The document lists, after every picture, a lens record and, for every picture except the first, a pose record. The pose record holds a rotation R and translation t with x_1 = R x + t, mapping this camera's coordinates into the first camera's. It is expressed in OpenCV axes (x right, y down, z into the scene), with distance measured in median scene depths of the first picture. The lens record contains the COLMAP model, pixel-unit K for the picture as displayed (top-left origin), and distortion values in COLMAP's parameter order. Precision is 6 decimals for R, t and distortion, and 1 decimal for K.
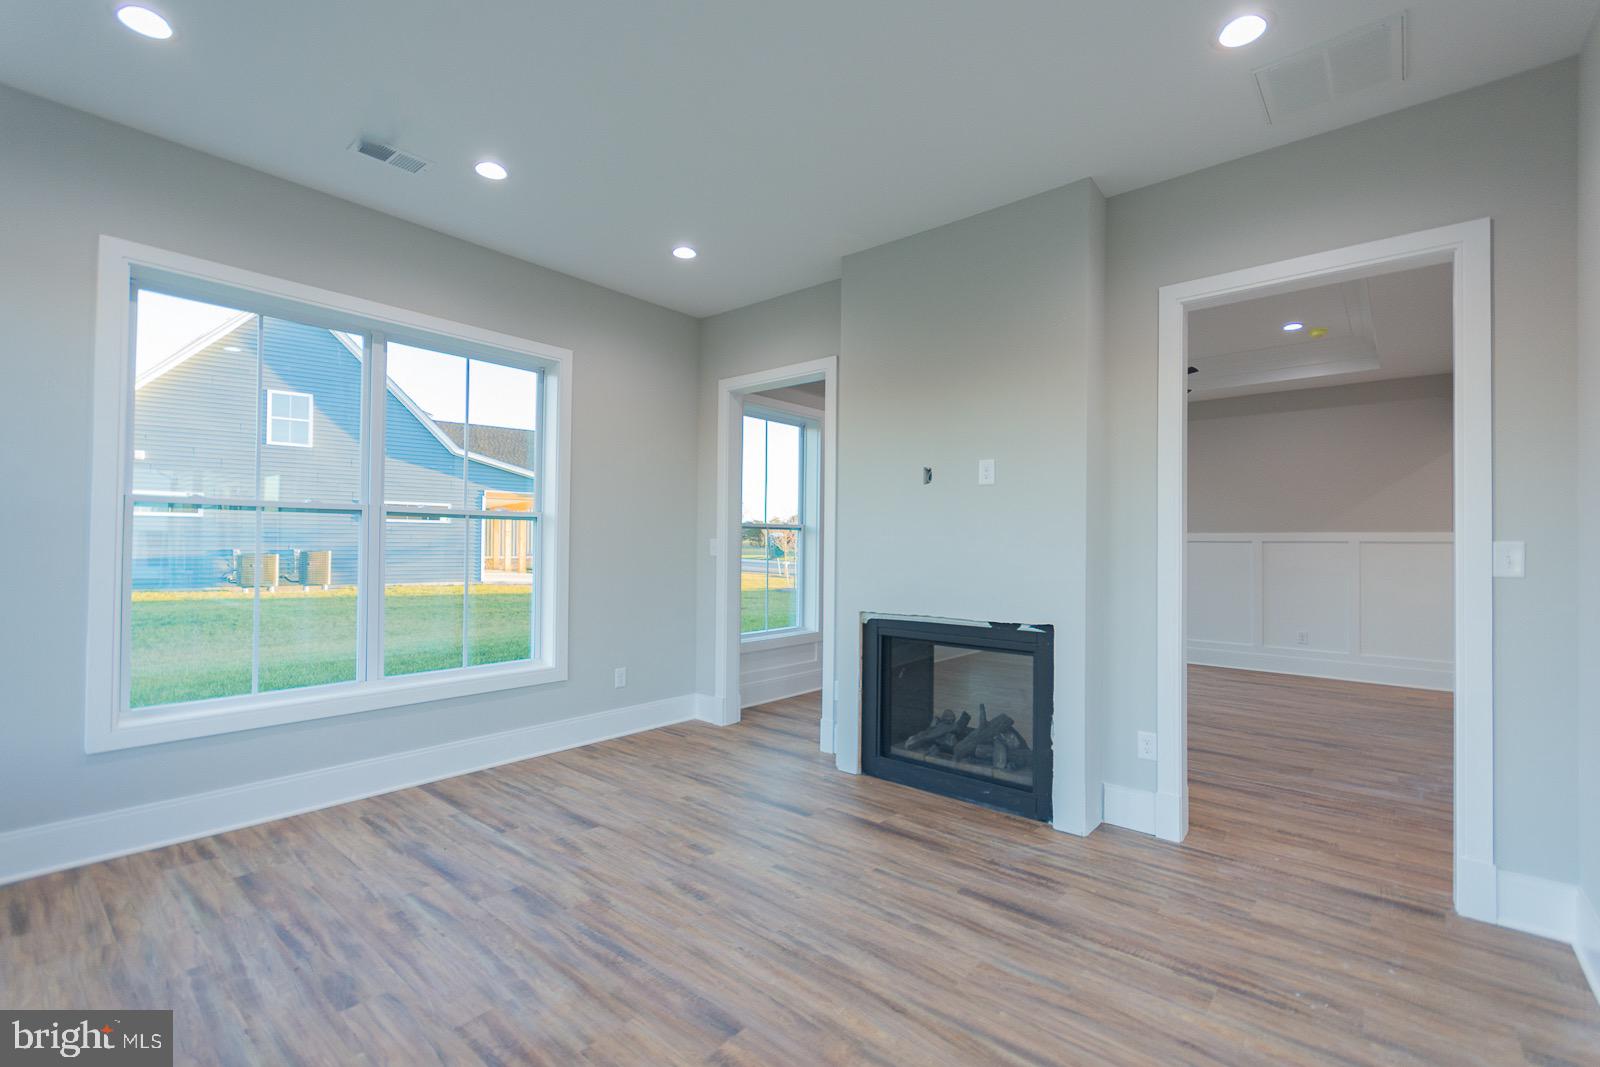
lens RADIAL K [[697.3, 0, 800.1], [0, 697.3, 536.2], [0, 0, 1]] dist [0.008277, -0.003749]
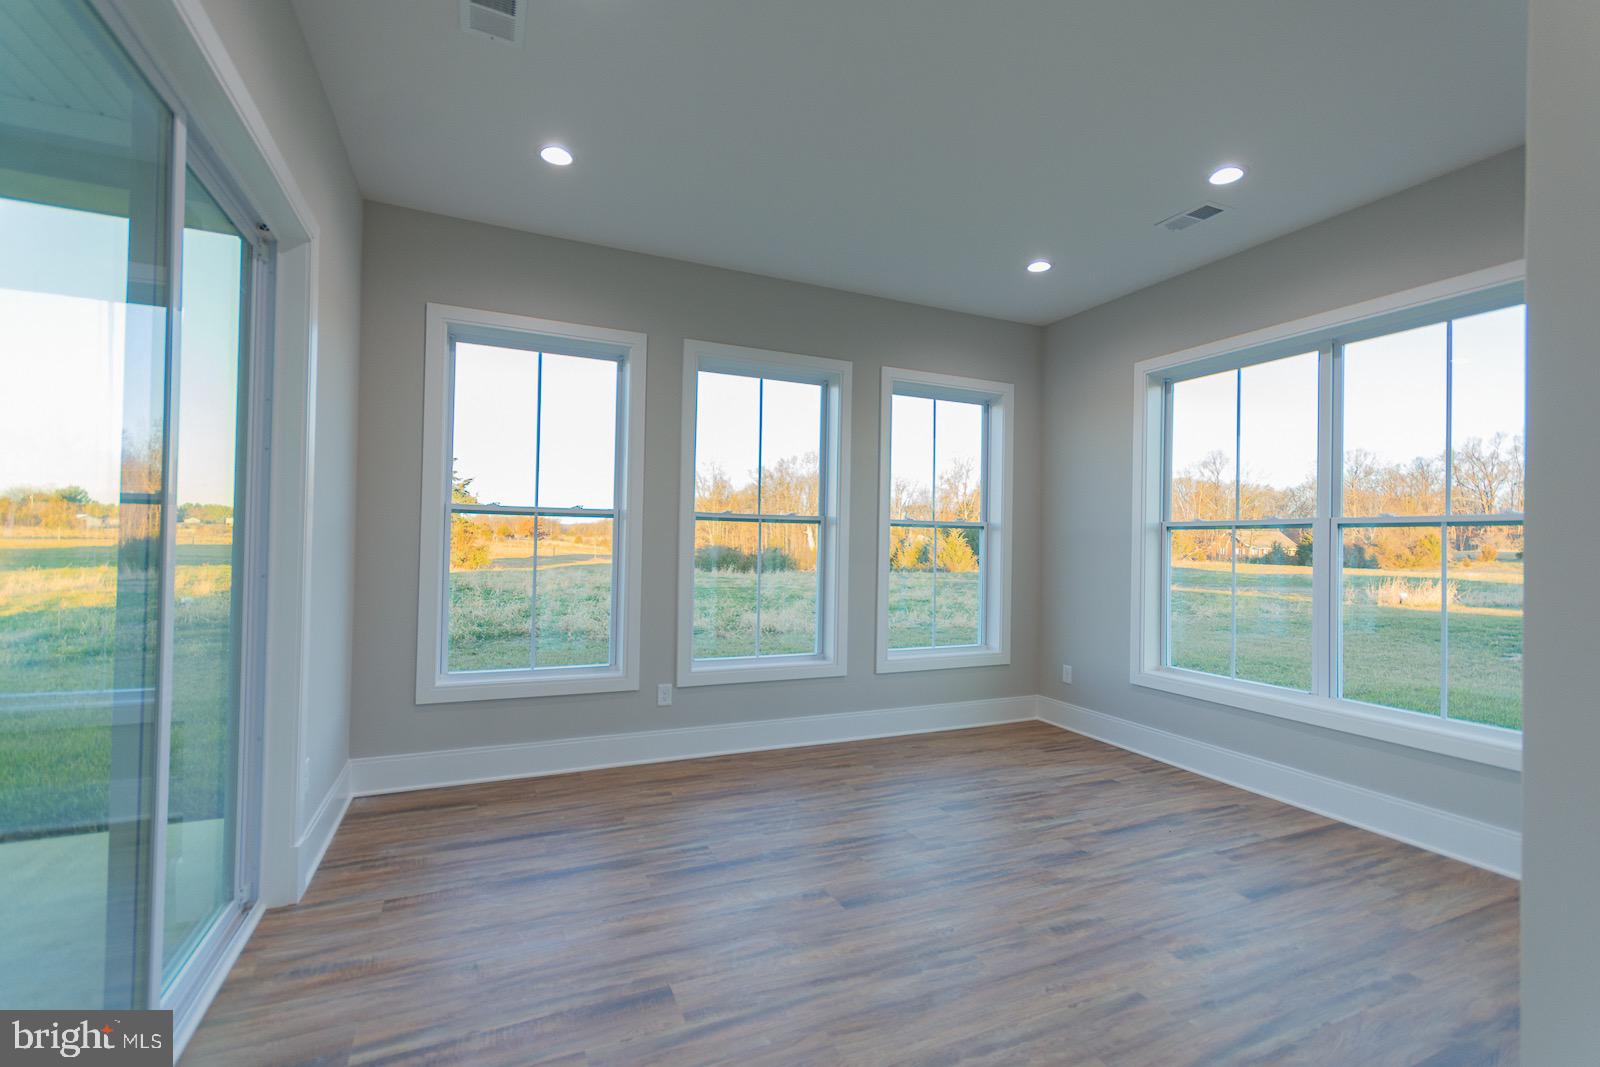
lens RADIAL K [[700.3, 0, 798.3], [0, 700.3, 534.3], [0, 0, 1]] dist [0.004533, 0.000189]
pose [[-0.432004, -0.029648, -0.901384, 0.726346], [-0.012213, 0.999560, -0.027024, 0.017254], [0.901789, -0.000666, -0.432176, 0.918138]]
